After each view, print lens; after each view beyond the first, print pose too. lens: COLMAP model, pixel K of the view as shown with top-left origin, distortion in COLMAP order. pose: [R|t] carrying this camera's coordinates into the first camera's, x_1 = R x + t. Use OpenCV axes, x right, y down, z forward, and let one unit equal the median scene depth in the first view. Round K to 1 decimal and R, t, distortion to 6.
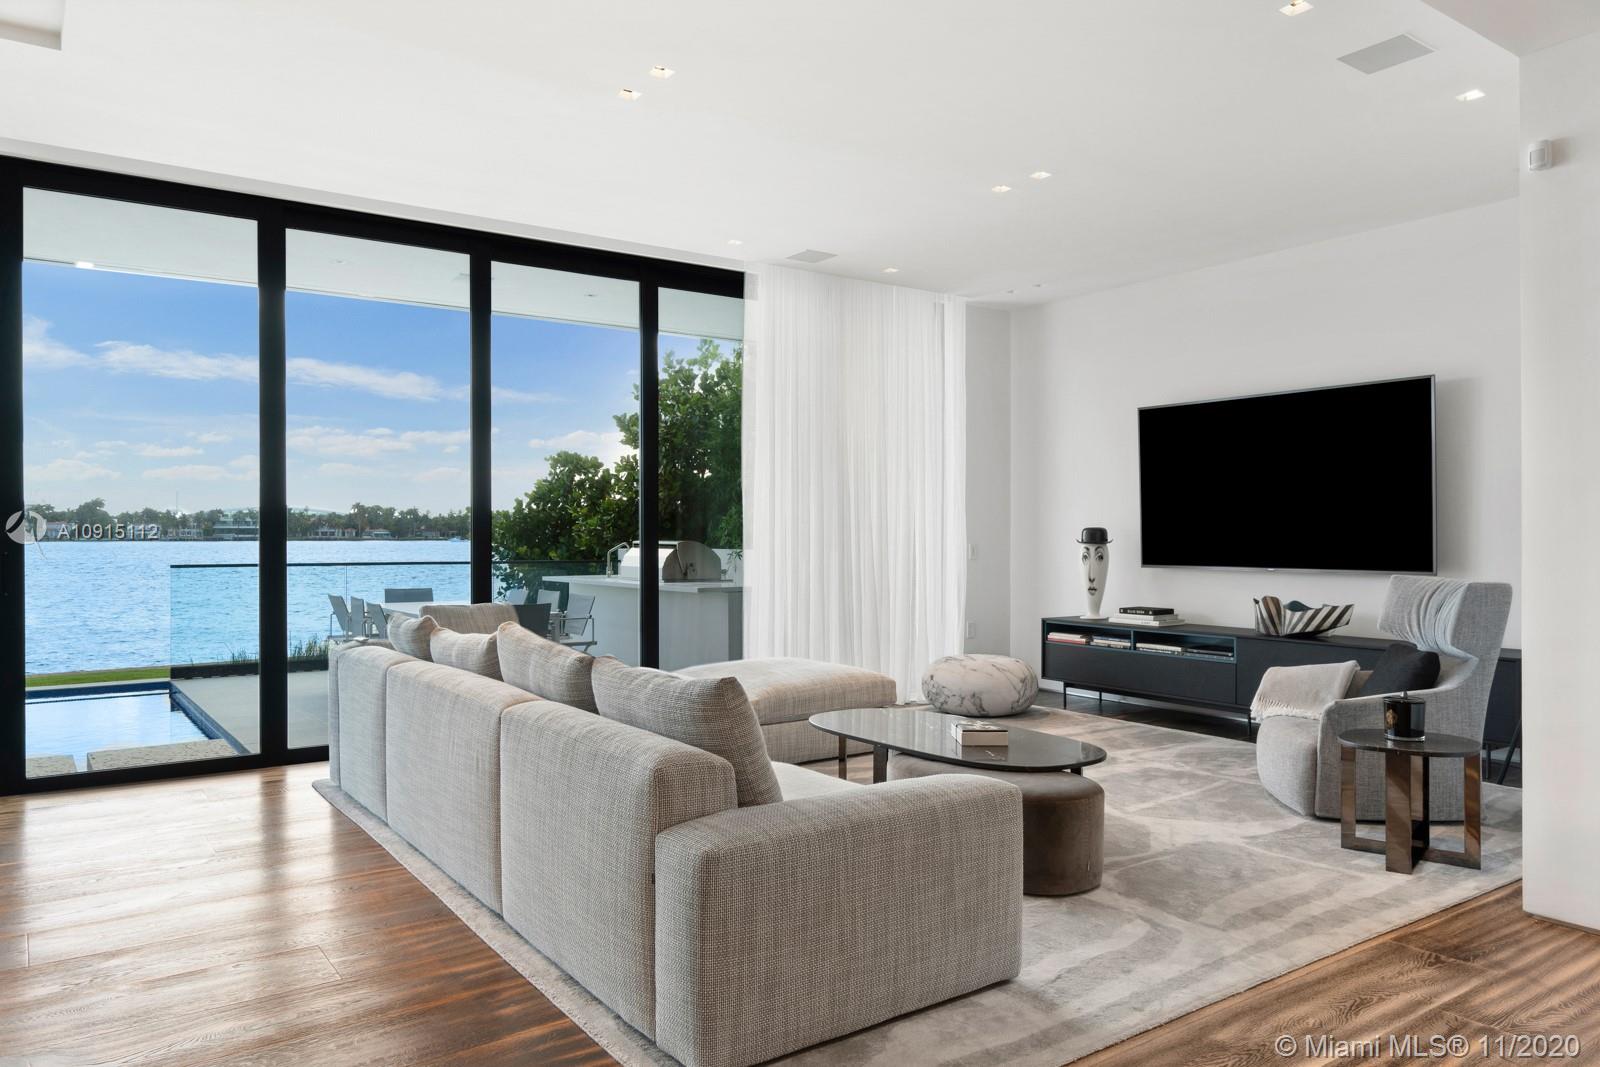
lens RADIAL K [[1118.3, 0, 800.0], [0, 1118.3, 533.5], [0, 0, 1]] dist [-0.001441, -0.001313]
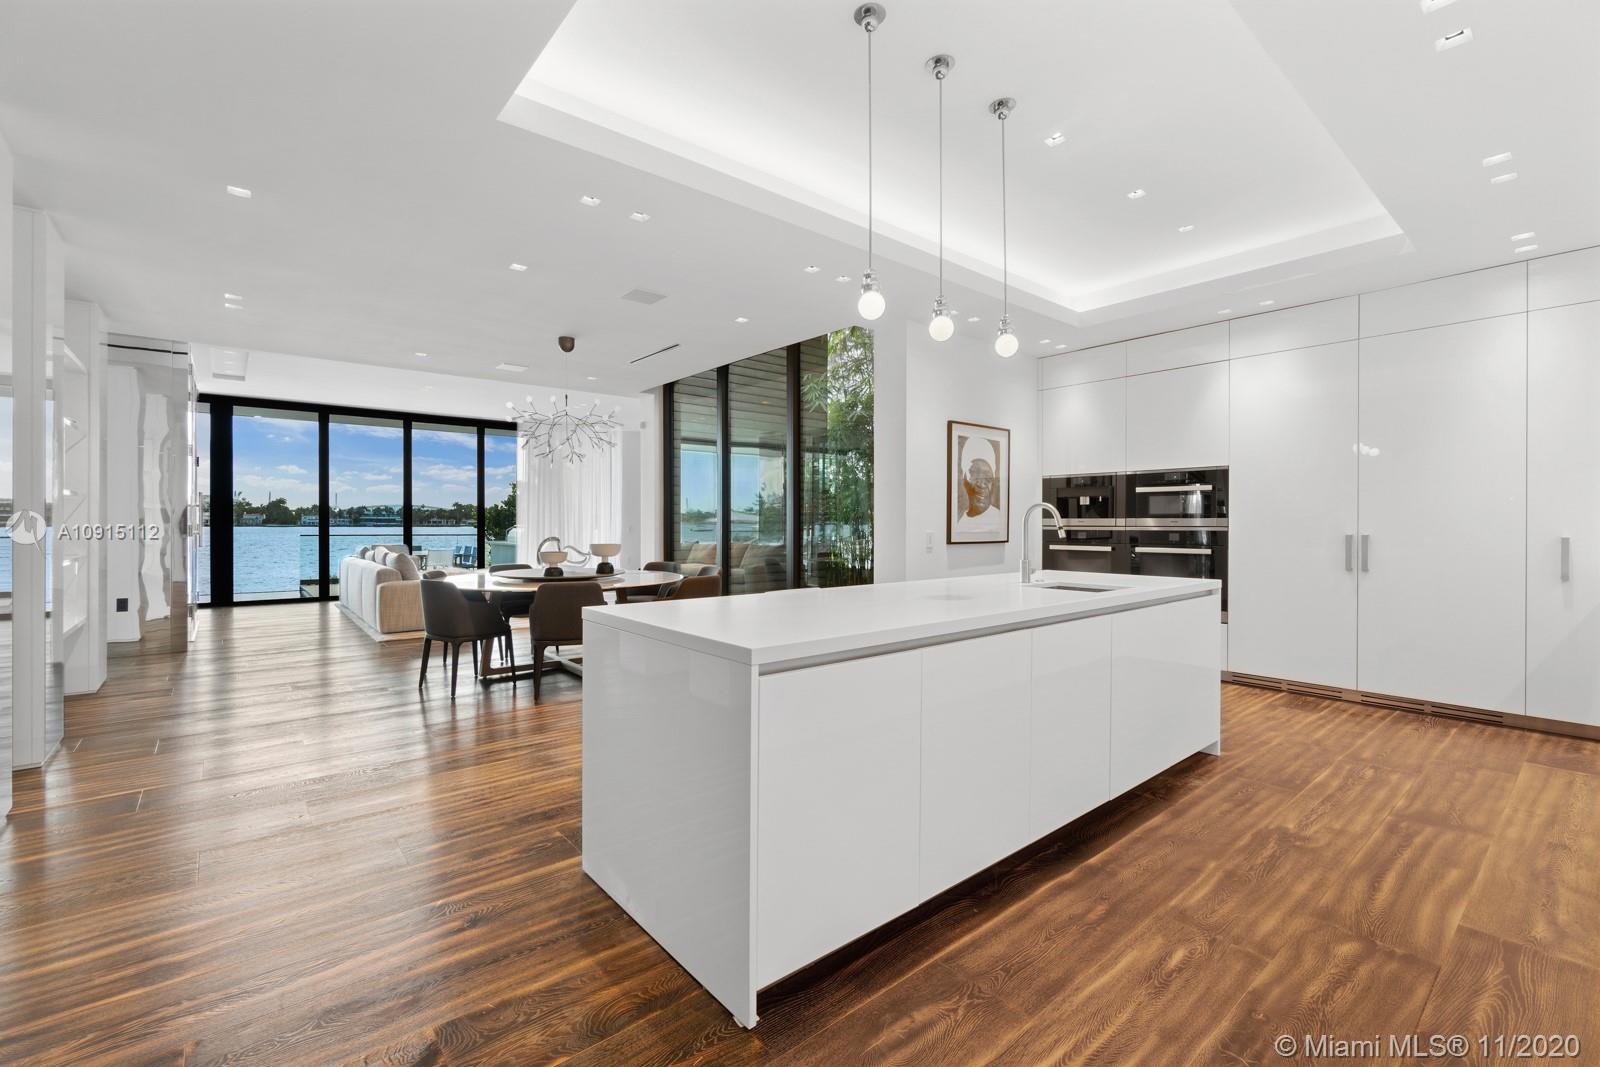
lens RADIAL K [[697.7, 0, 789.6], [0, 697.7, 522.6], [0, 0, 1]] dist [-0.000245, 0.000042]
pose [[0.997613, 0.004980, 0.068867, 0.597401], [-0.004888, 0.999987, -0.001503, 0.004832], [-0.068874, 0.001163, 0.997625, -0.868747]]
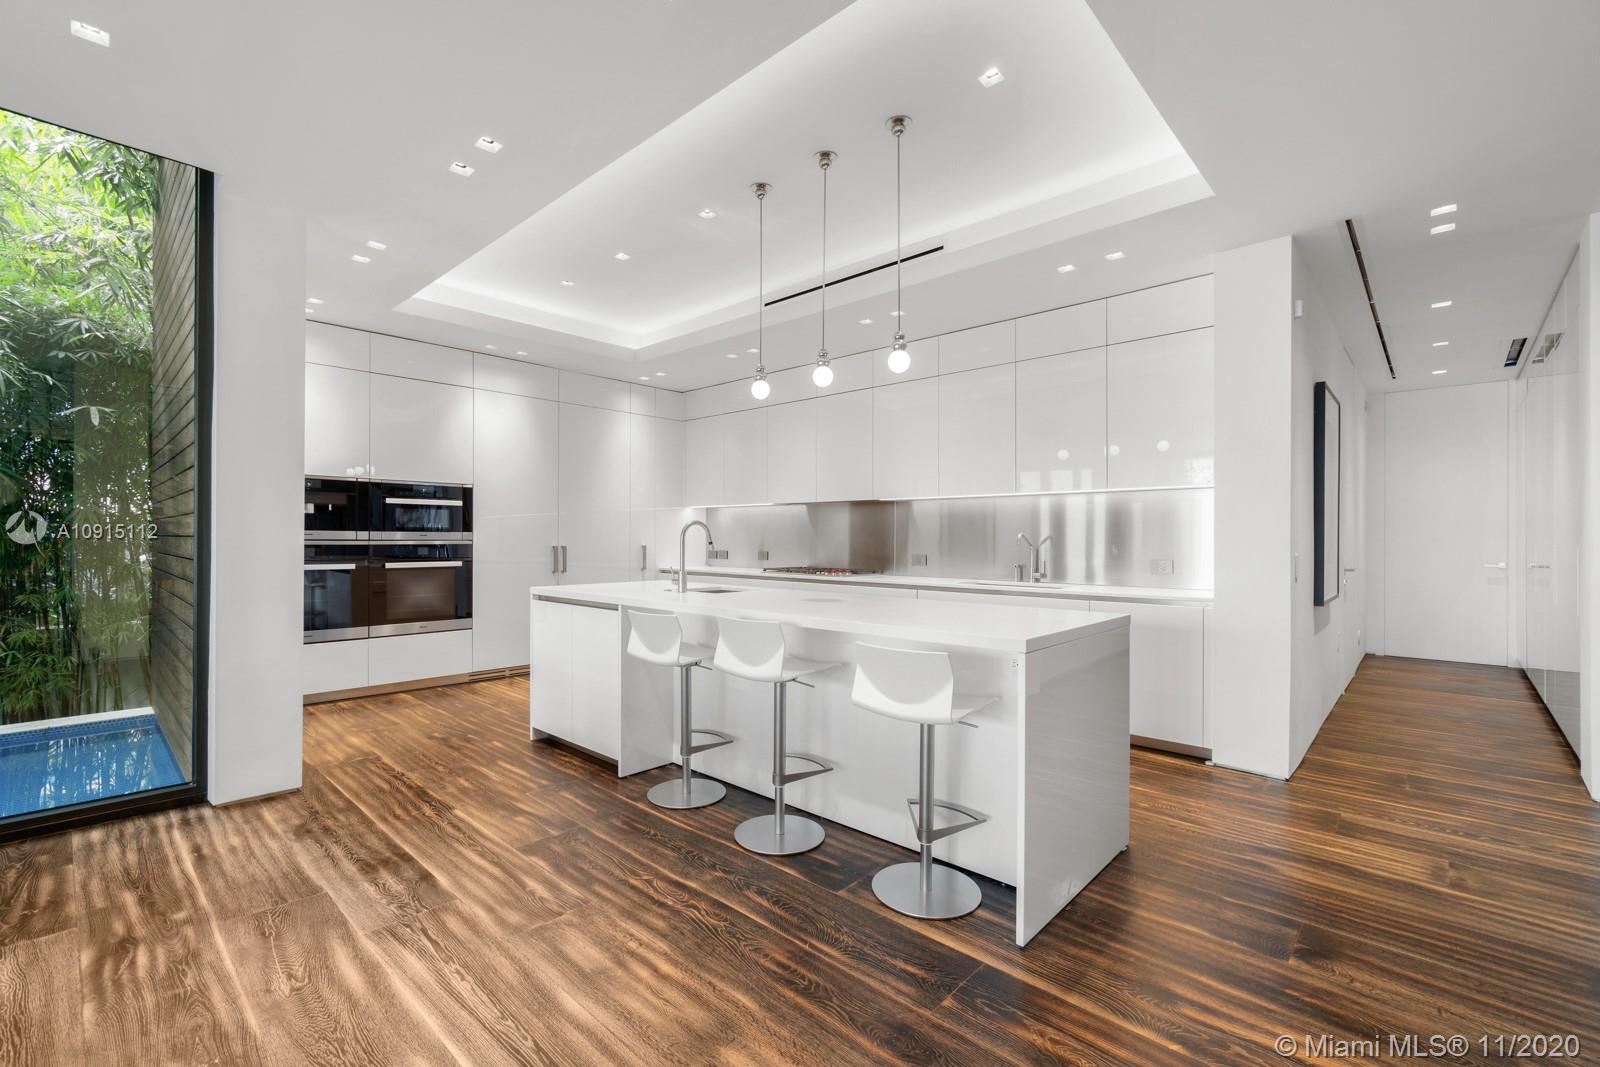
lens RADIAL K [[680.0, 0, 800.0], [0, 680.0, 533.5], [0, 0, 1]] dist [-0.000442, -0.000019]
pose [[-0.203389, 0.010442, 0.979042, -1.181953], [-0.002256, 0.999935, -0.011133, 0.010229], [-0.979095, -0.004473, -0.203352, 1.760265]]
